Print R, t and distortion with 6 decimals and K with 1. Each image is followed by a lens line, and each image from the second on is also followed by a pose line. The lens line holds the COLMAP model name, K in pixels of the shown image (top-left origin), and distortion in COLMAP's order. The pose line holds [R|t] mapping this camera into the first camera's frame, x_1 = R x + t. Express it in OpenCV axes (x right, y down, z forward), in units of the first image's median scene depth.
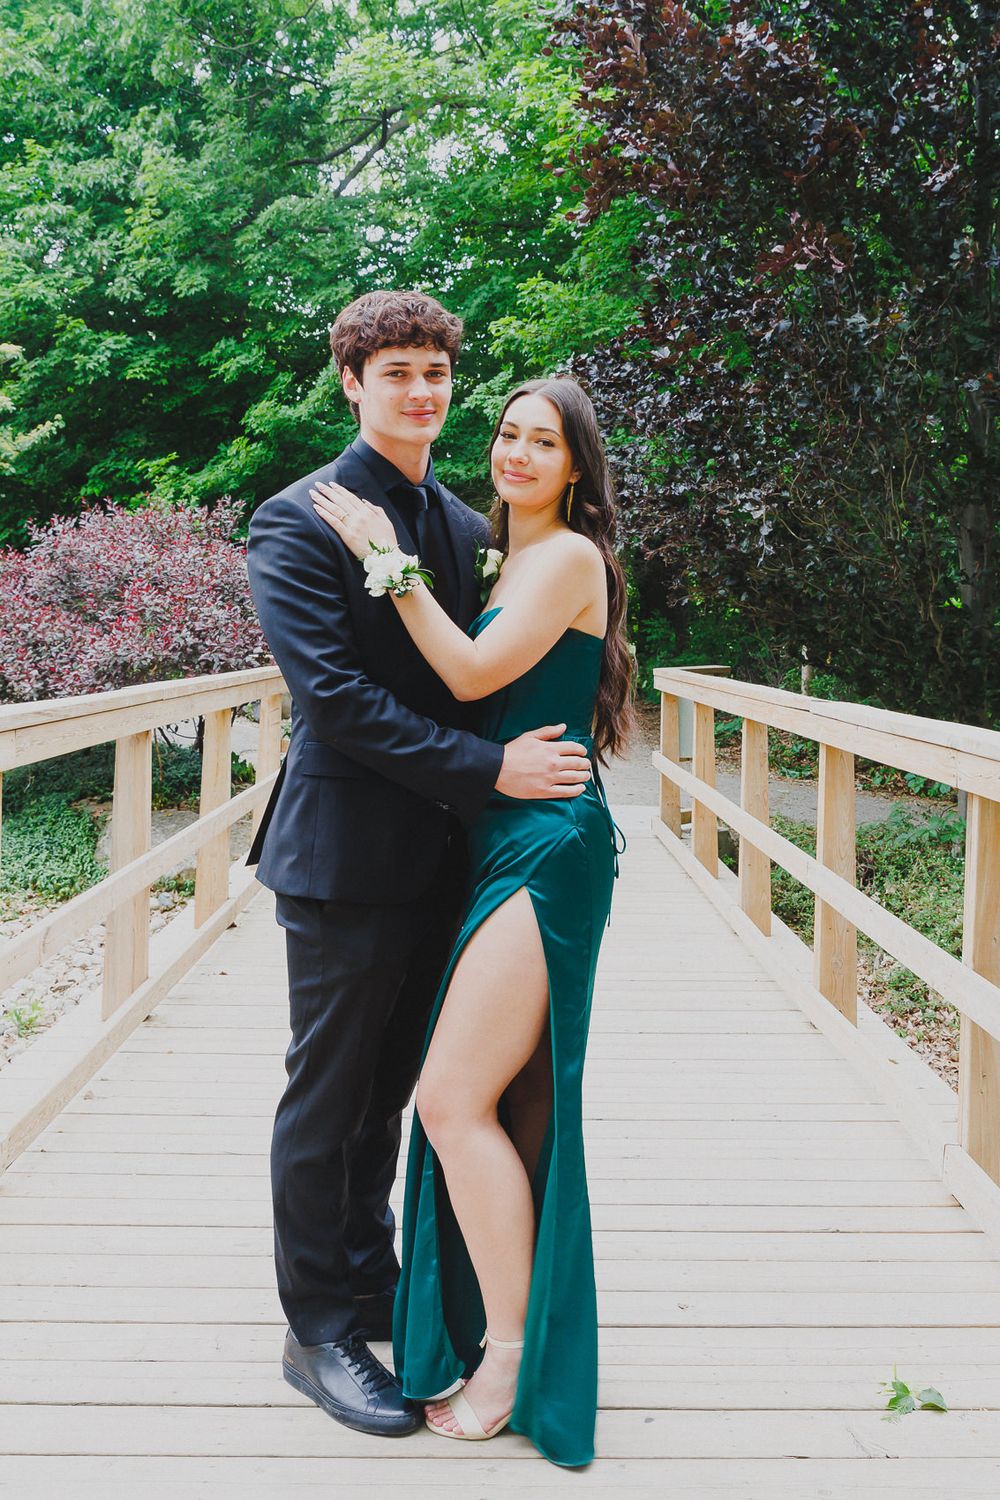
lens RADIAL K [[1352.2, 0, 553.0], [0, 1352.2, 629.9], [0, 0, 1]] dist [-0.025977, -0.009185]
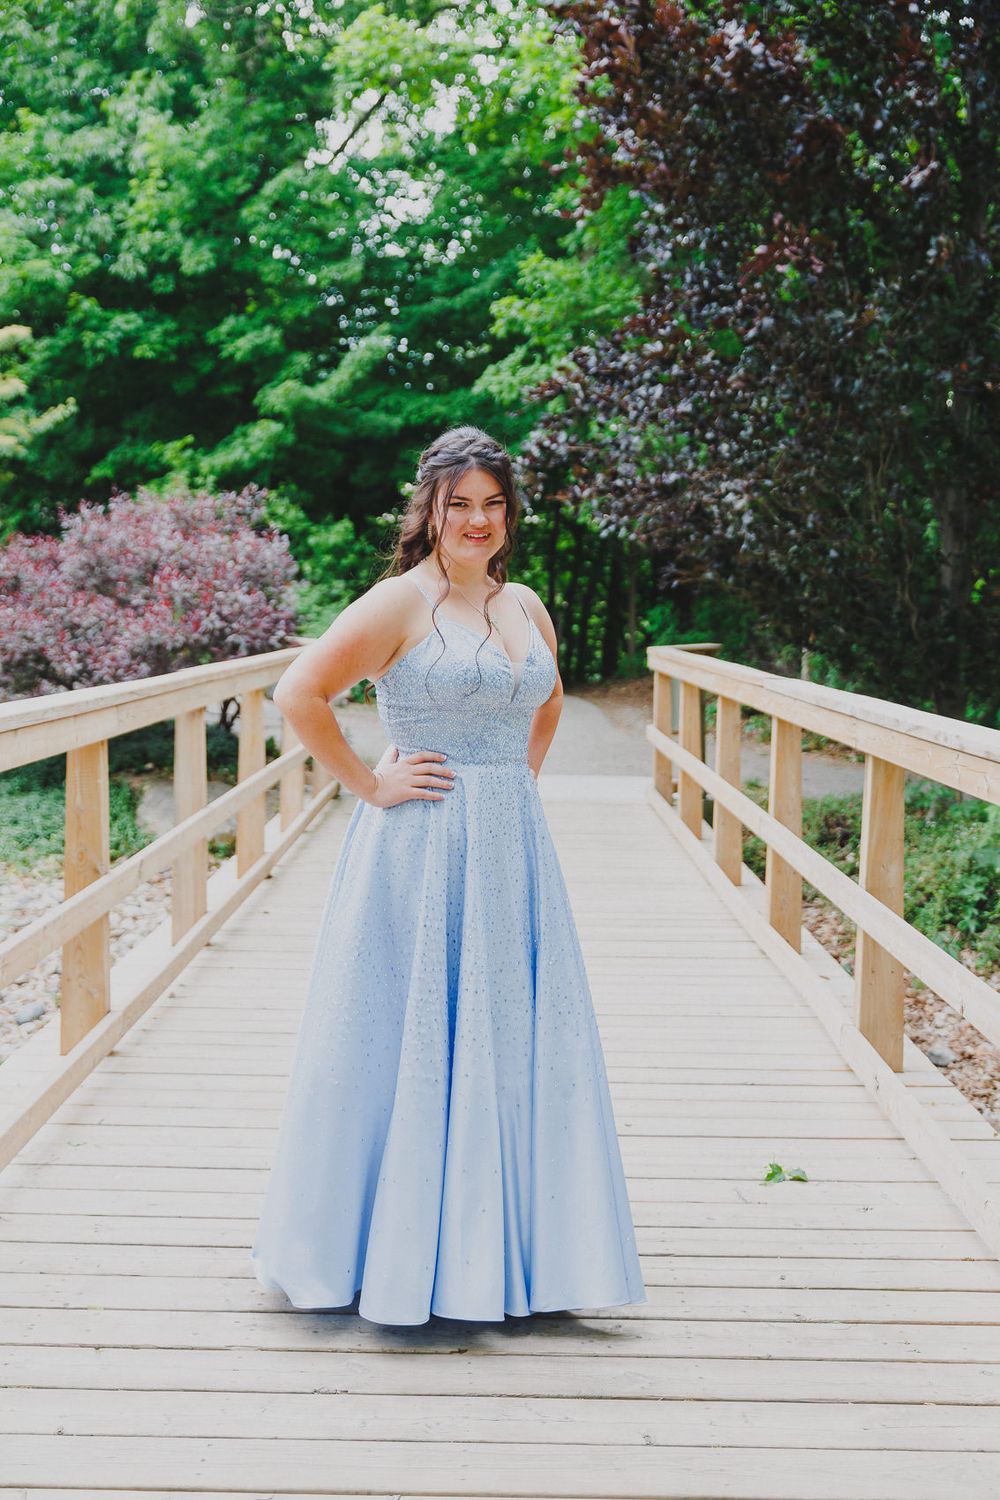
lens RADIAL K [[1429.5, 0, 498.2], [0, 1429.5, 781.2], [0, 0, 1]] dist [-0.009984, -0.022773]
pose [[0.998830, -0.001560, -0.048340, 0.012154], [0.007681, 0.991909, 0.126717, -0.010607], [0.047751, -0.126940, 0.990760, -0.144948]]
